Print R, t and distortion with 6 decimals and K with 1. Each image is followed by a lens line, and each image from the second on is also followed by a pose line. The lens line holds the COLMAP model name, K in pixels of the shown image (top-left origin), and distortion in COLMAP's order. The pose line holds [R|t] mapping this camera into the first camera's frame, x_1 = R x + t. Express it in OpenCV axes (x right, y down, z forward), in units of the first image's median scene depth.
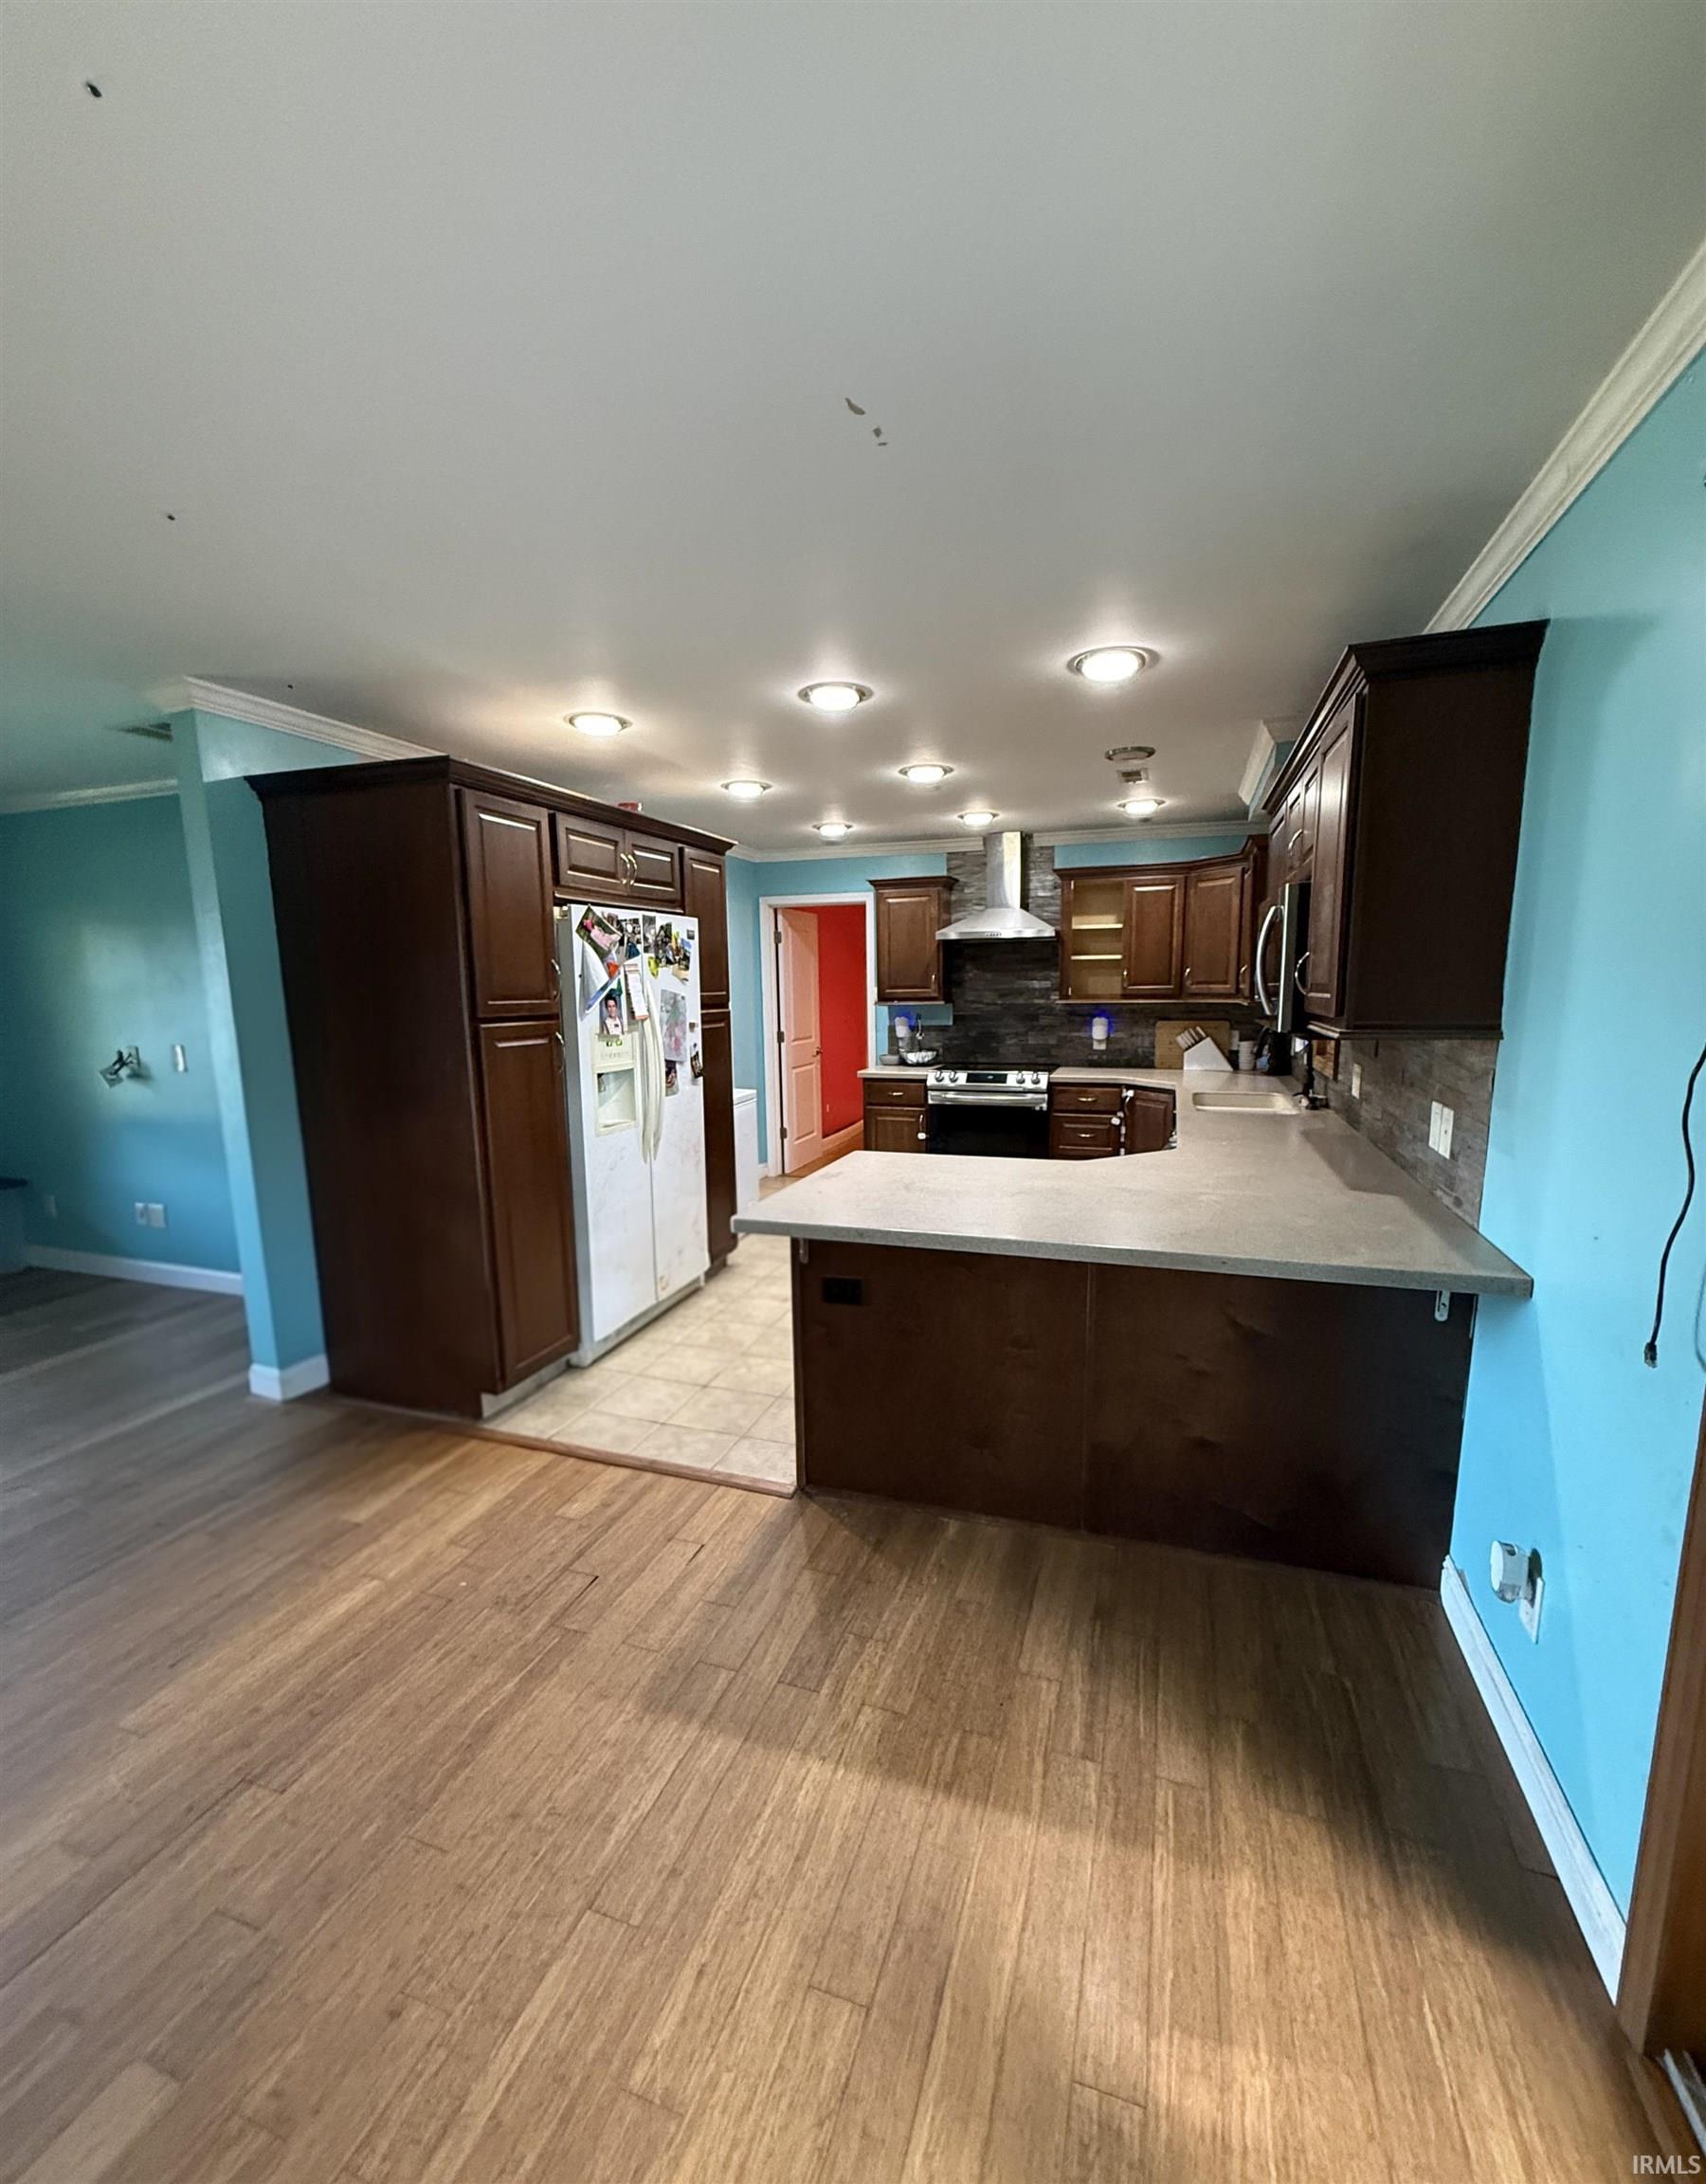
lens RADIAL K [[905.6, 0, 860.1], [0, 905.6, 1128.2], [0, 0, 1]] dist [-0.000324, -0.000047]
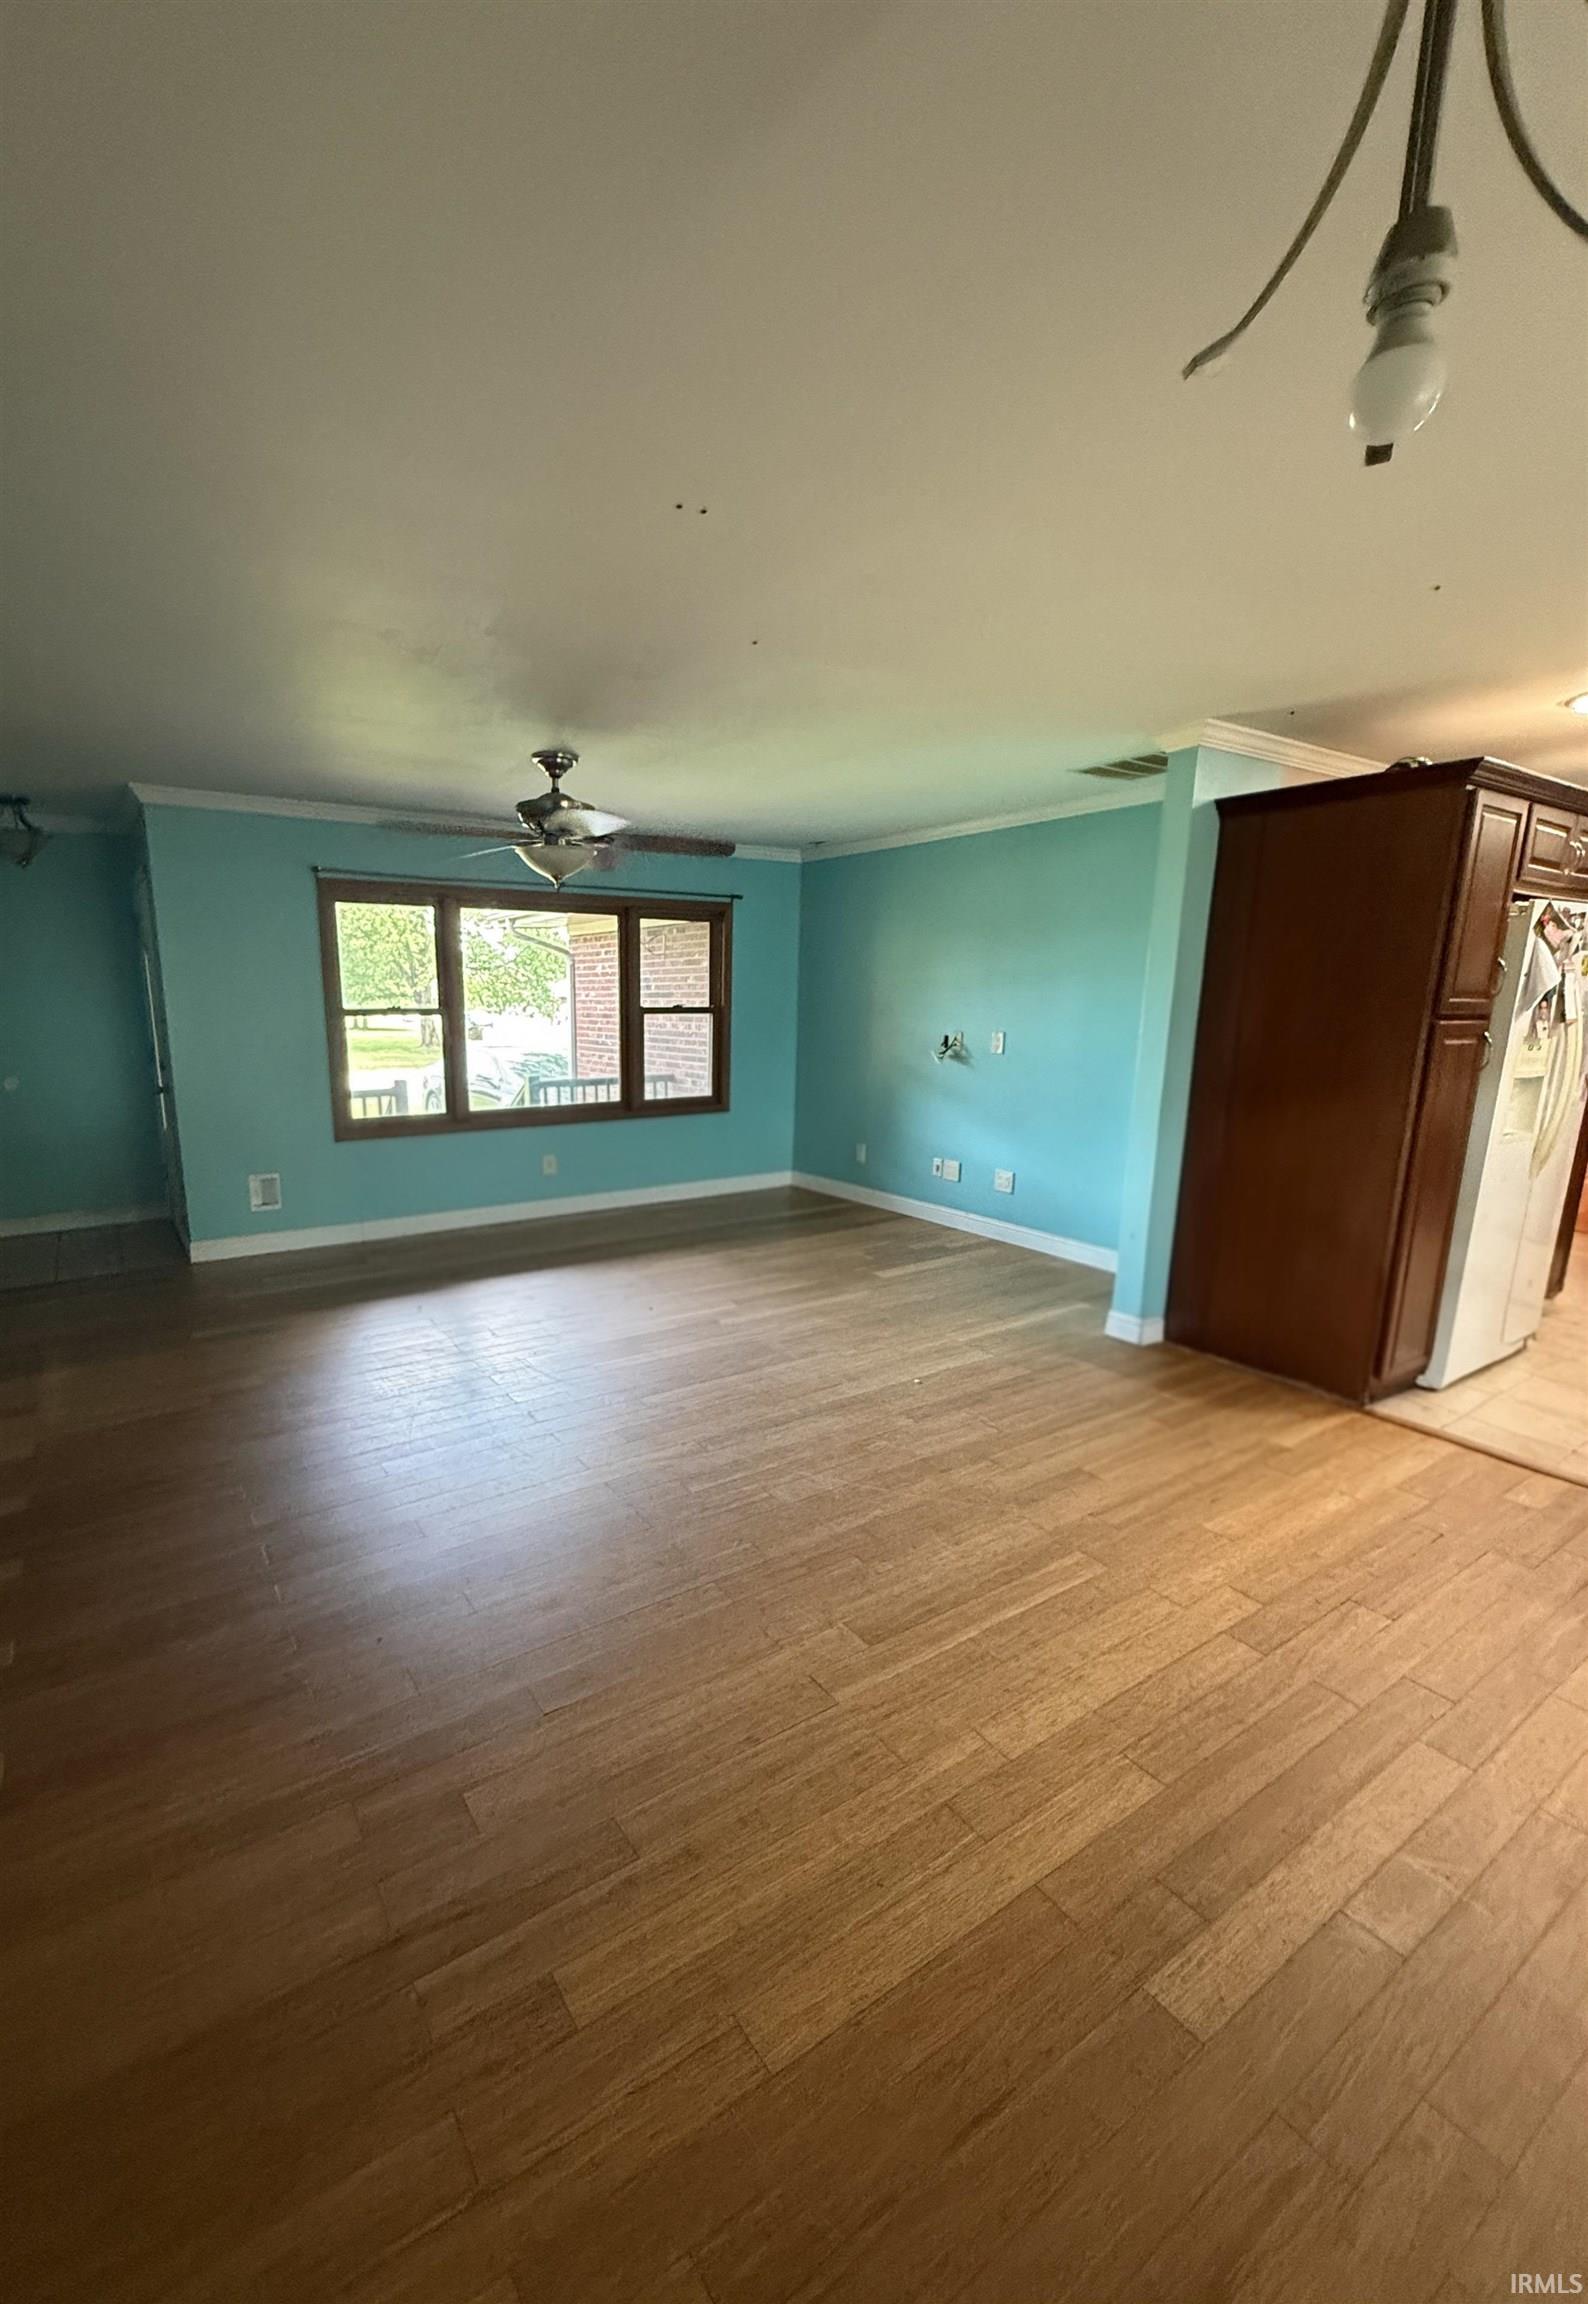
lens RADIAL K [[972.3, 0, 698.5], [0, 972.3, 1184.4], [0, 0, 1]] dist [-0.001473, -0.000337]
pose [[0.779933, 0.135096, -0.611108, -0.356644], [-0.109312, 0.990821, 0.079528, 0.070654], [0.616243, 0.004774, 0.787542, -0.372488]]
